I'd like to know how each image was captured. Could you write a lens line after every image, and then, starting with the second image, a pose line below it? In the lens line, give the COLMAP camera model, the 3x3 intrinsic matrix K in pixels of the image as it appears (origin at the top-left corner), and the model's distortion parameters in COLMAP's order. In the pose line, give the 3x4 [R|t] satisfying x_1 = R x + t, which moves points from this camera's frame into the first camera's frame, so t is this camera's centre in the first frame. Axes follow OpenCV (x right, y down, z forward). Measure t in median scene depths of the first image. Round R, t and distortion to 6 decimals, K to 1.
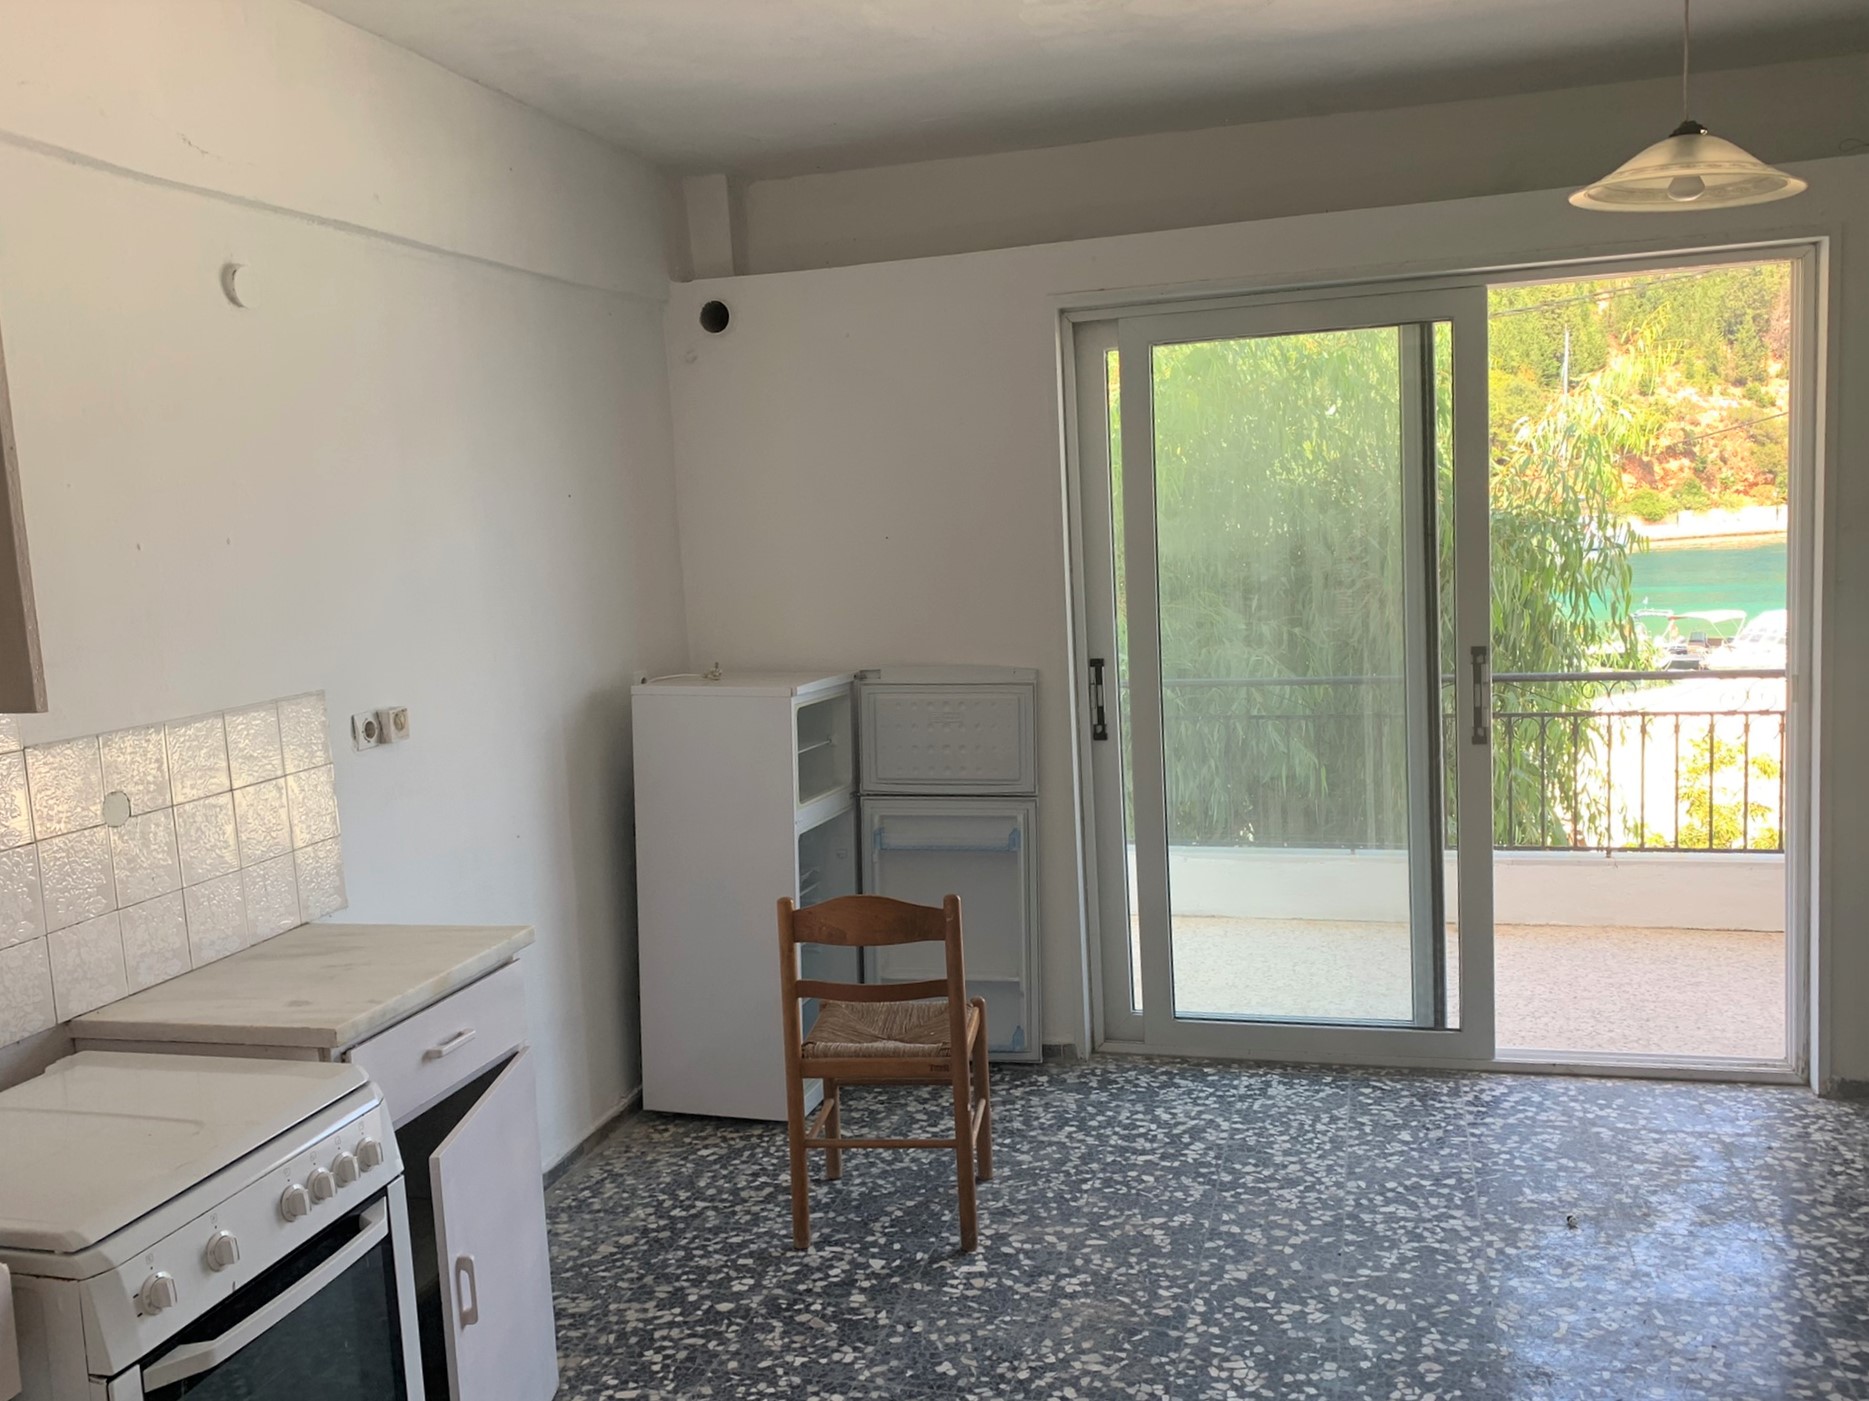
lens RADIAL K [[1511.2, 0, 942.5], [0, 1511.2, 706.0], [0, 0, 1]] dist [0.000139, -0.001517]
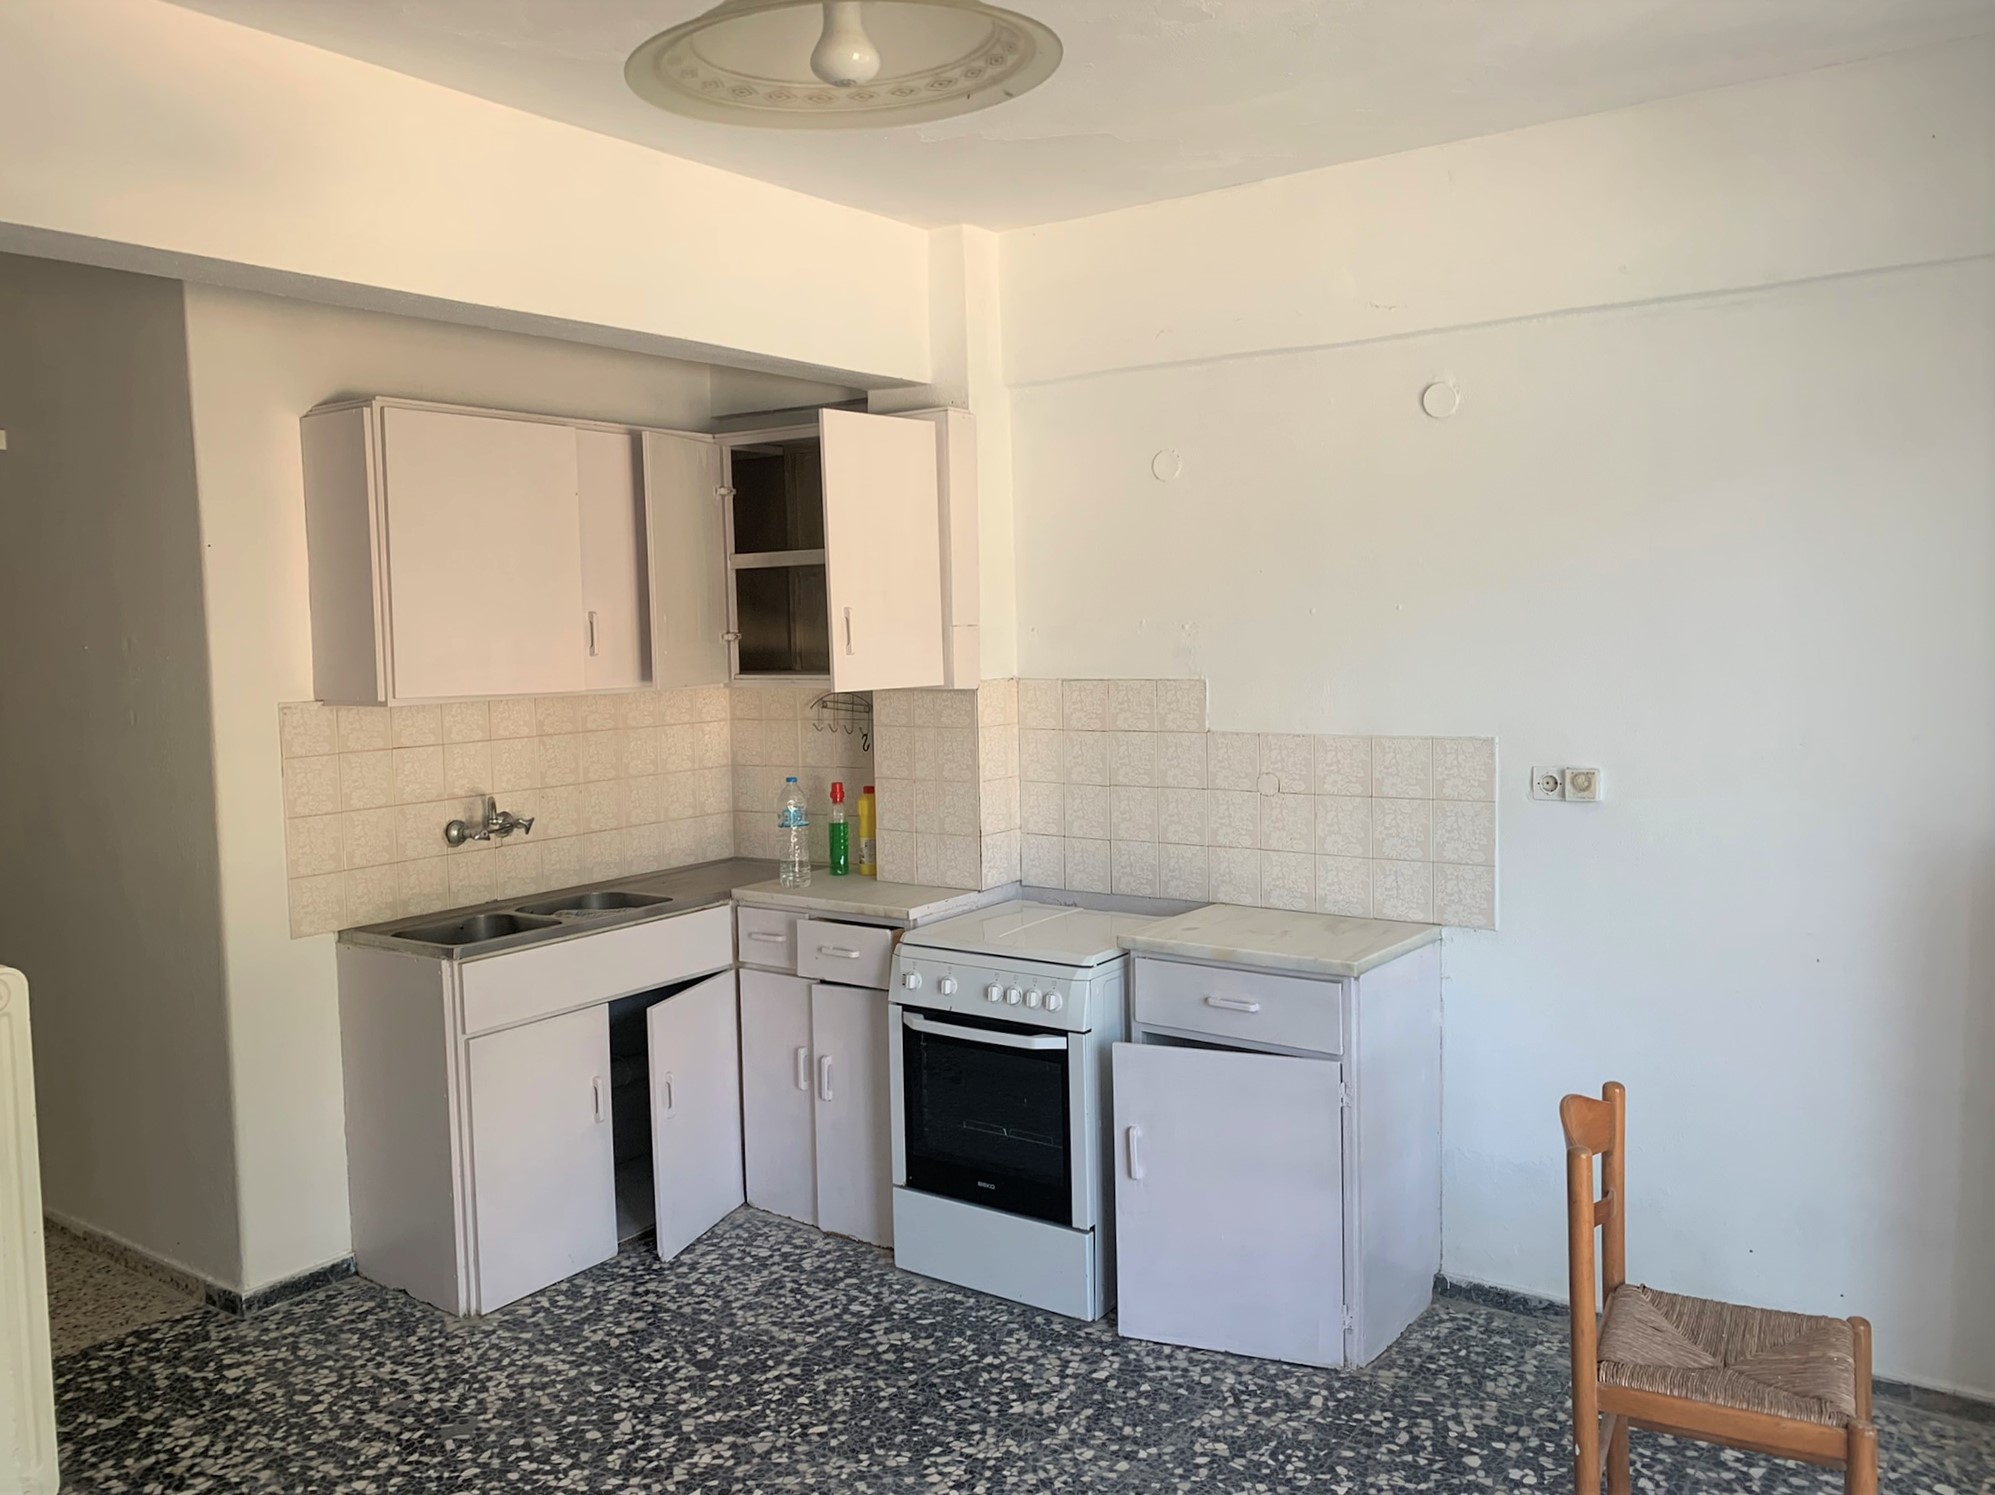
lens RADIAL K [[1613.1, 0, 1007.2], [0, 1613.1, 735.6], [0, 0, 1]] dist [0.000139, -0.001517]
pose [[-0.326710, 0.141079, -0.934536, 0.626531], [-0.073870, 0.981960, 0.174063, -0.145427], [0.942233, 0.125903, -0.310395, 0.764408]]
